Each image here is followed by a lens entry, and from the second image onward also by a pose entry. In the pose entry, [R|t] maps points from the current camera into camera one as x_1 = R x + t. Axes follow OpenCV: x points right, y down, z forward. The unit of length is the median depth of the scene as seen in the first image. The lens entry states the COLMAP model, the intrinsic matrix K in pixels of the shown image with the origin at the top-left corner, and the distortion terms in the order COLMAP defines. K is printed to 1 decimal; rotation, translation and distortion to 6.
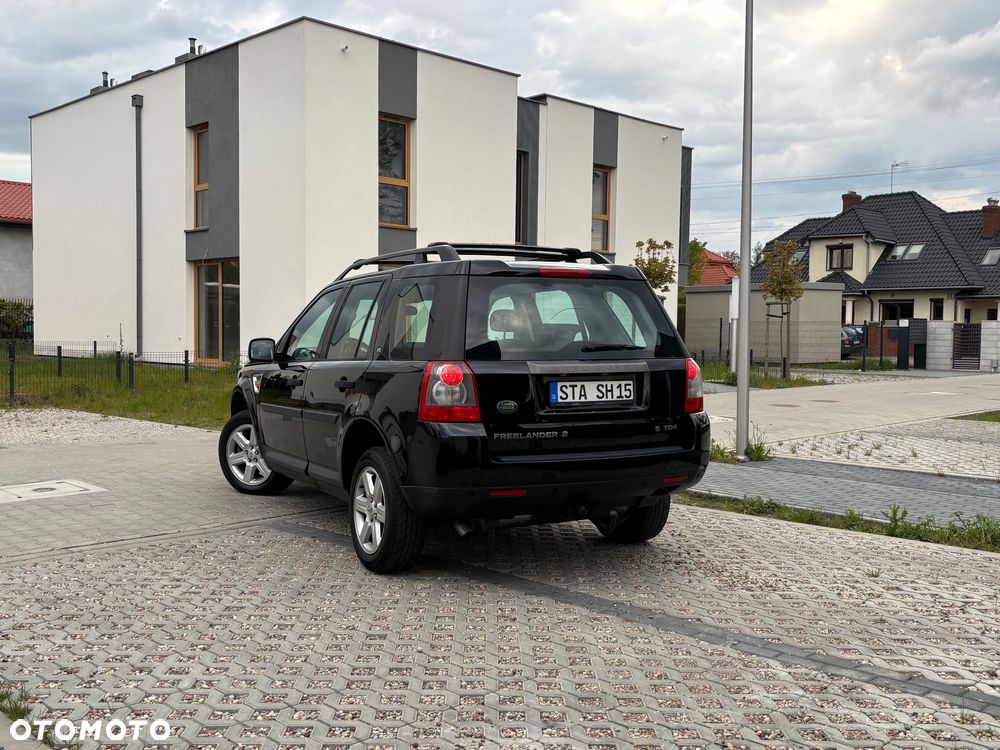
lens RADIAL K [[985.5, 0, 497.5], [0, 985.5, 375.1], [0, 0, 1]] dist [0.086077, -0.175715]
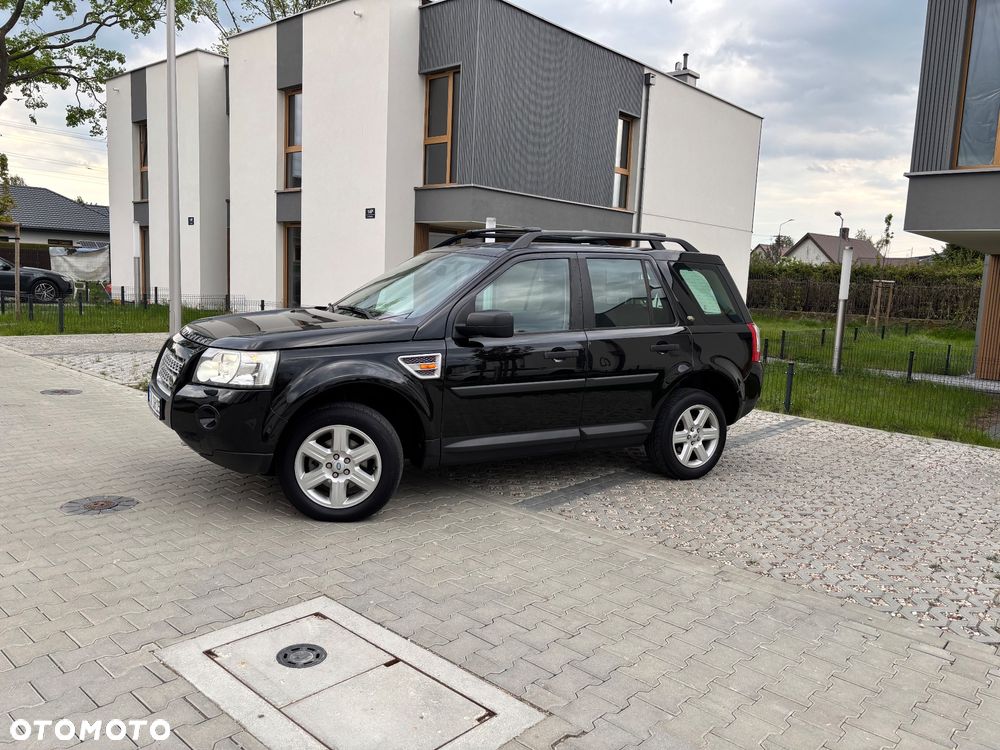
lens RADIAL K [[757.0, 0, 483.2], [0, 757.0, 368.7], [0, 0, 1]] dist [0.027259, -0.006749]
pose [[-0.036670, -0.135189, 0.990141, -1.136684], [-0.002519, 0.990817, 0.135188, -0.095775], [-0.999324, 0.002463, -0.036674, 1.324858]]
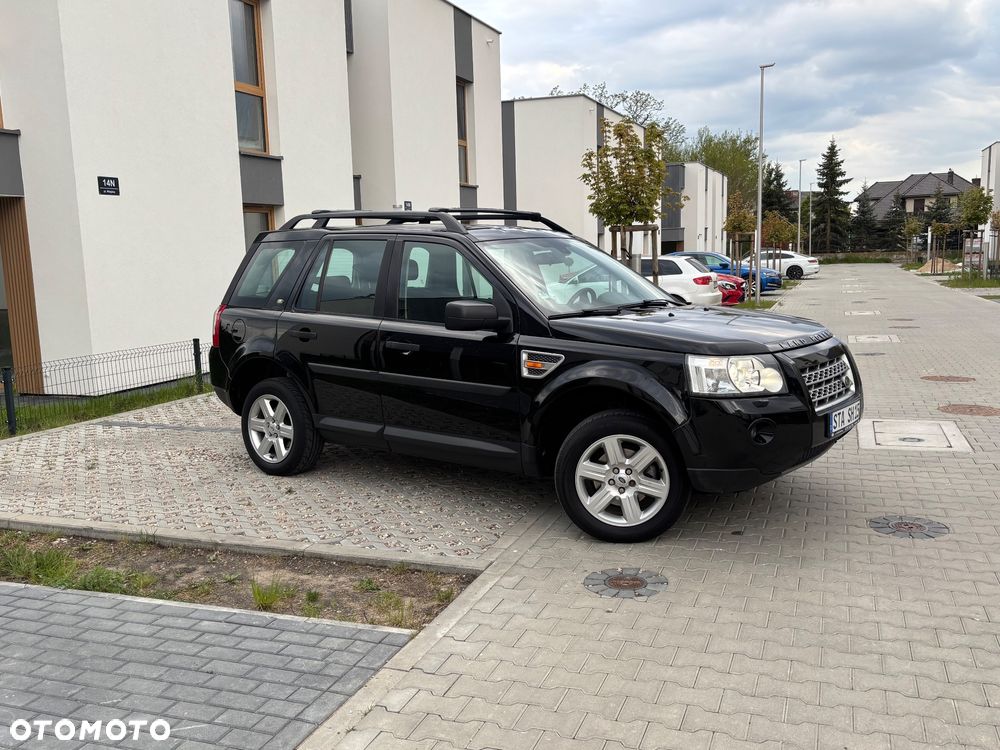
lens RADIAL K [[907.4, 0, 520.1], [0, 907.4, 374.1], [0, 0, 1]] dist [0.038587, -0.023151]
pose [[-0.902925, 0.068487, -0.424306, 0.362687], [-0.004985, 0.985487, 0.169675, -0.134995], [0.429769, 0.155319, -0.889480, 2.303255]]
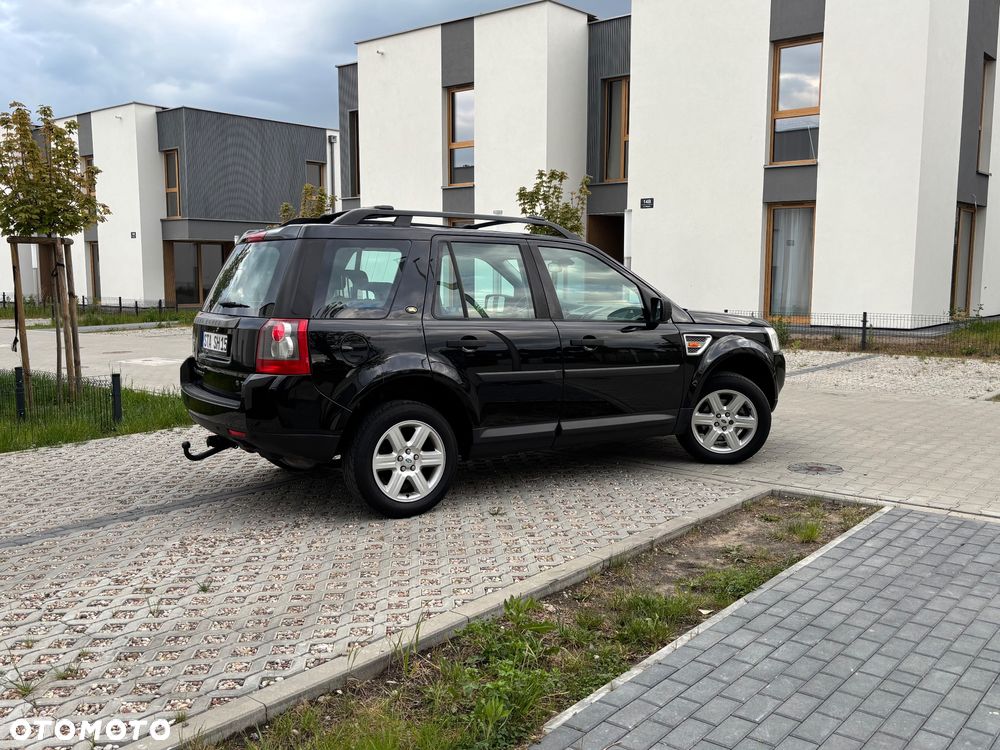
lens RADIAL K [[910.2, 0, 500.6], [0, 910.2, 380.7], [0, 0, 1]] dist [0.039249, -0.030727]
pose [[0.096447, 0.105890, -0.989689, 1.124007], [-0.040557, 0.993917, 0.102390, -0.058005], [0.994511, 0.030264, 0.100155, 1.149196]]
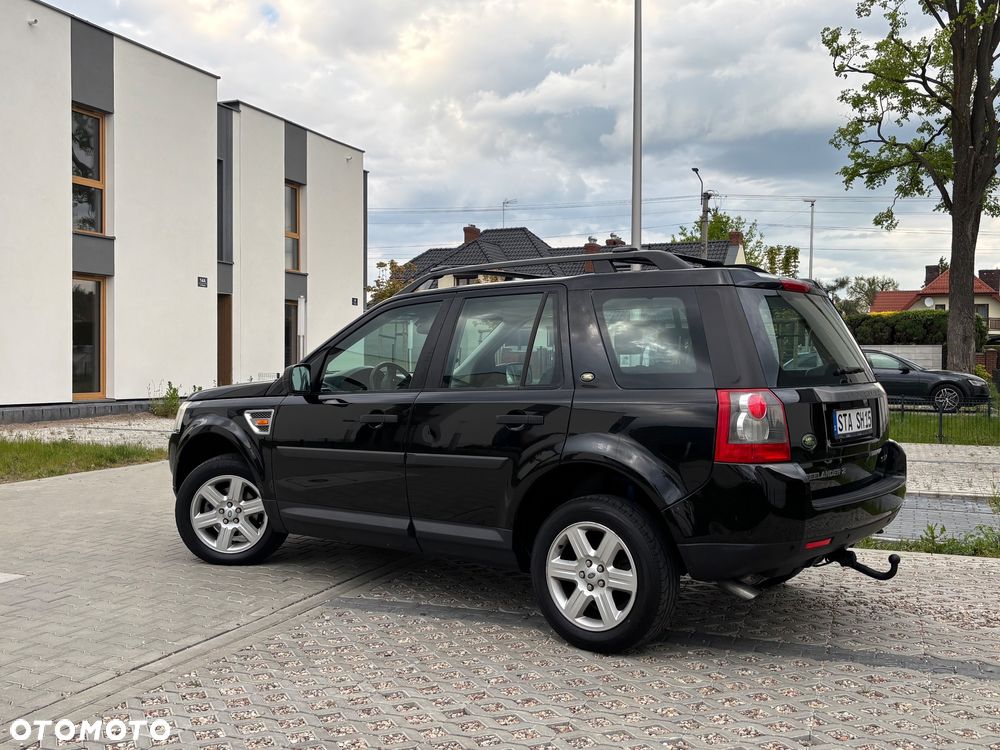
lens RADIAL K [[989.3, 0, 497.3], [0, 989.3, 379.1], [0, 0, 1]] dist [0.057878, -0.092902]
pose [[0.919709, -0.011464, 0.392433, -0.511256], [0.019791, 0.999656, -0.017181, -0.010889], [-0.392101, 0.023568, 0.919620, 0.283182]]
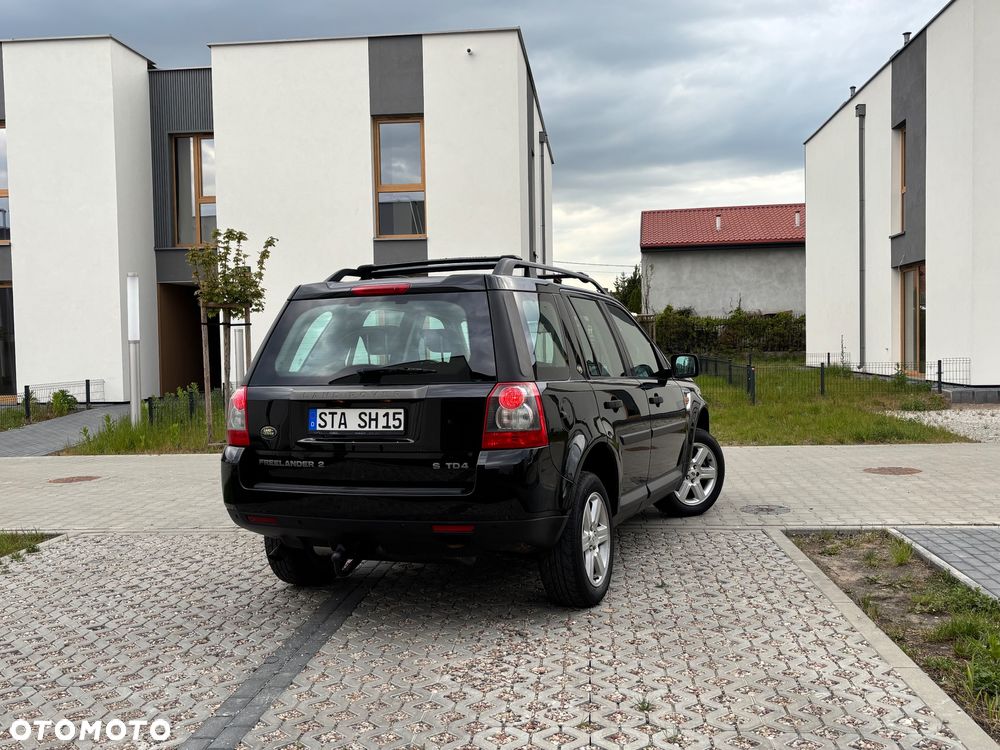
lens RADIAL K [[976.3, 0, 498.4], [0, 976.3, 375.5], [0, 0, 1]] dist [0.028328, -0.028133]
pose [[0.634154, -0.001238, -0.773206, 0.817834], [-0.004157, 0.999979, -0.005011, -0.018981], [0.773196, 0.006392, 0.634135, 0.496188]]
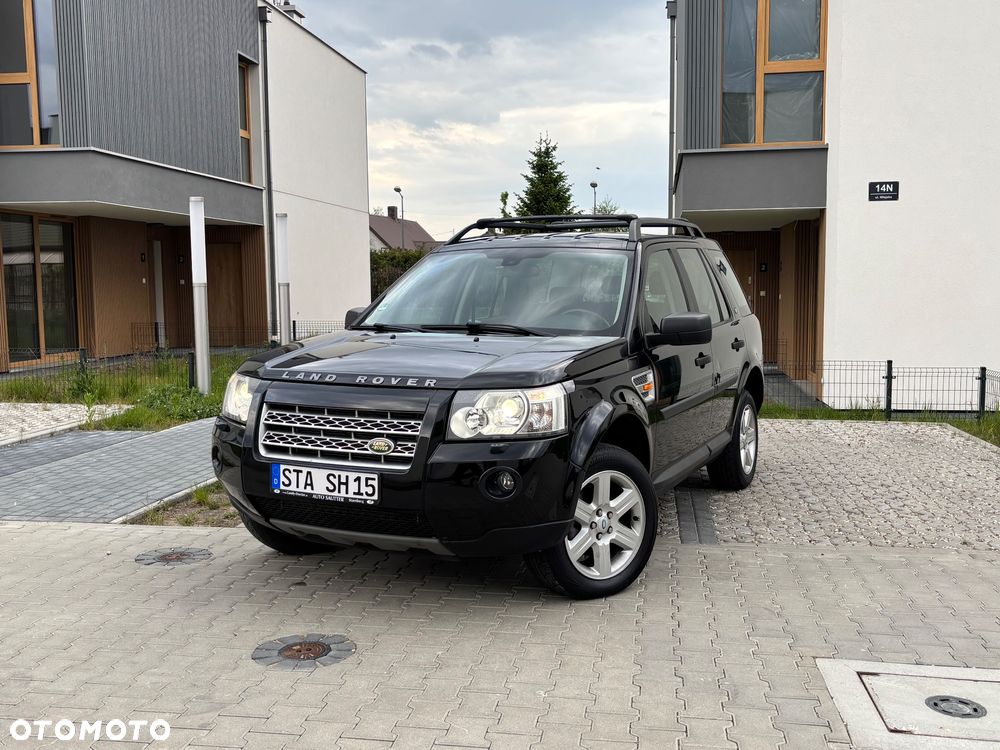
lens RADIAL K [[1018.4, 0, 475.6], [0, 1018.4, 376.9], [0, 0, 1]] dist [0.044074, -0.054718]
pose [[-0.573975, -0.083995, 0.814553, -0.966527], [0.034647, 0.991344, 0.126639, -0.114602], [-0.818139, 0.100910, -0.566097, 1.985876]]
